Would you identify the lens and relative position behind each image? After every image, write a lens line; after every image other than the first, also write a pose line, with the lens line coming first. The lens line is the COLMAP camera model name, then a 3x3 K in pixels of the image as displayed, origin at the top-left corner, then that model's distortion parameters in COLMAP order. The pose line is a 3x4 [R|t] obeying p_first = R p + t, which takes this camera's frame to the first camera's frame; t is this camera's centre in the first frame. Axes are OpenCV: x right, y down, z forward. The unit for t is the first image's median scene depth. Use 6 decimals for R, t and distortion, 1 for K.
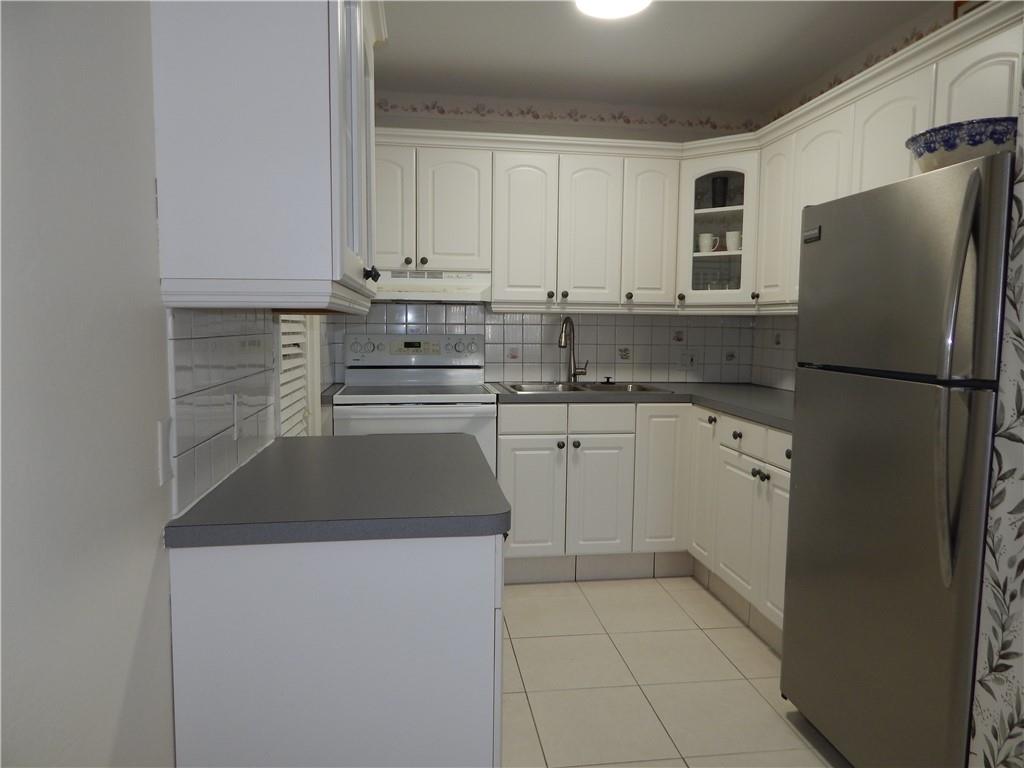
lens RADIAL K [[684.5, 0, 483.3], [0, 684.5, 380.1], [0, 0, 1]] dist [0.016879, -0.001663]
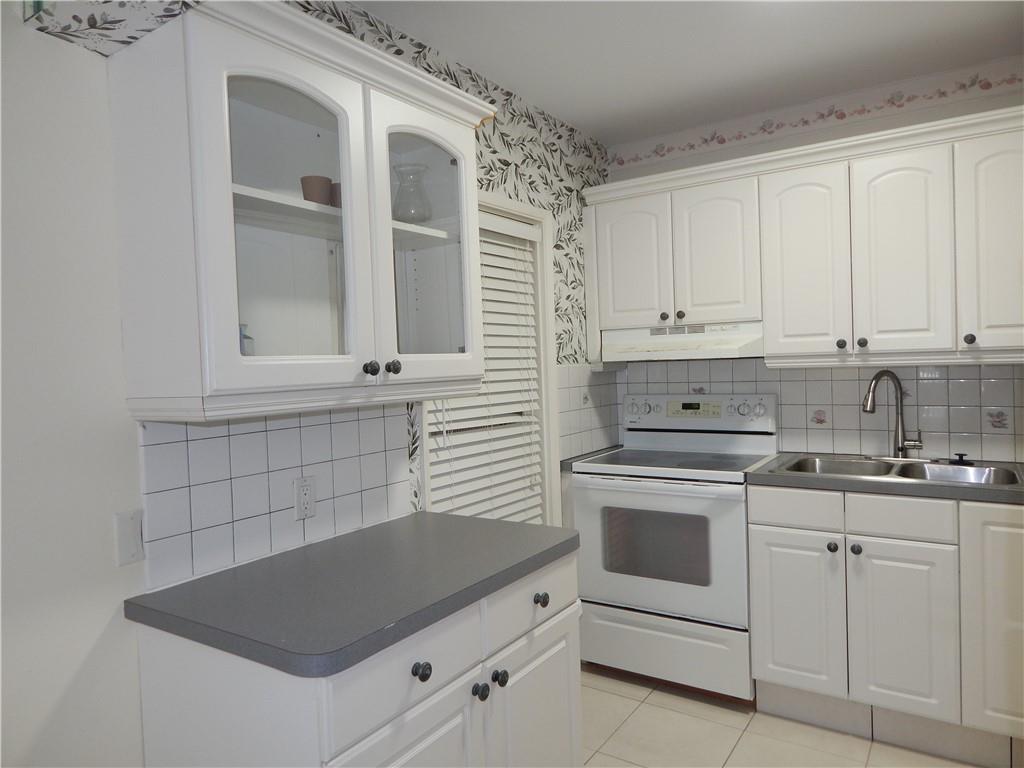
lens RADIAL K [[686.5, 0, 480.6], [0, 686.5, 372.7], [0, 0, 1]] dist [0.010506, -0.008524]
pose [[0.735336, -0.027457, -0.677147, 0.321277], [-0.011334, 0.998541, -0.052797, -0.047753], [0.677608, 0.046498, 0.733952, 0.166697]]
